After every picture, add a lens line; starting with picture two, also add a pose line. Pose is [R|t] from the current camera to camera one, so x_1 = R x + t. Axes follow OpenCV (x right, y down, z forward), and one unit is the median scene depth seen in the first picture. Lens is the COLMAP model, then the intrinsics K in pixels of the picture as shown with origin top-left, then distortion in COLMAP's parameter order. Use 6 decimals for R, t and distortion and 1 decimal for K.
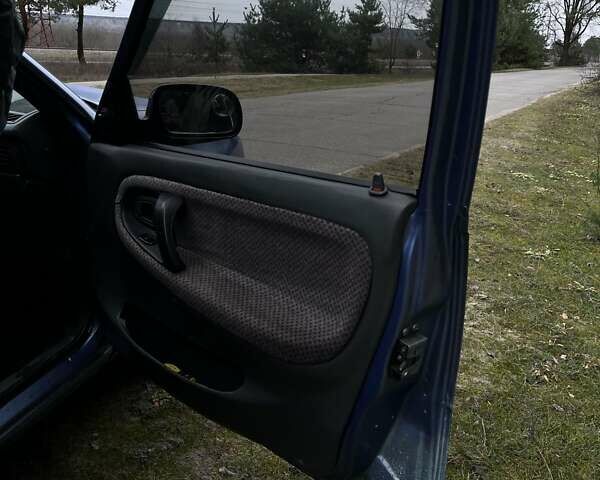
lens RADIAL K [[575.5, 0, 300.0], [0, 575.5, 250.8], [0, 0, 1]] dist [0.003871, -0.000384]
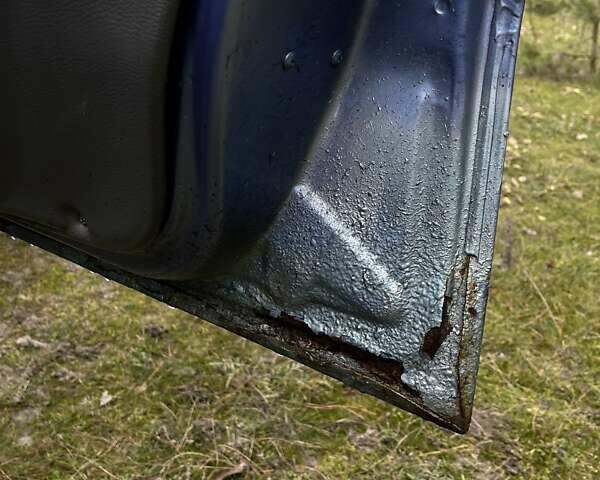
lens RADIAL K [[574.1, 0, 303.4], [0, 574.1, 247.1], [0, 0, 1]] dist [0.014054, -0.015254]
pose [[0.984368, -0.060676, 0.165342, 0.047894], [0.036043, 0.988316, 0.148099, 0.205753], [-0.172396, -0.139824, 0.975053, 0.392382]]
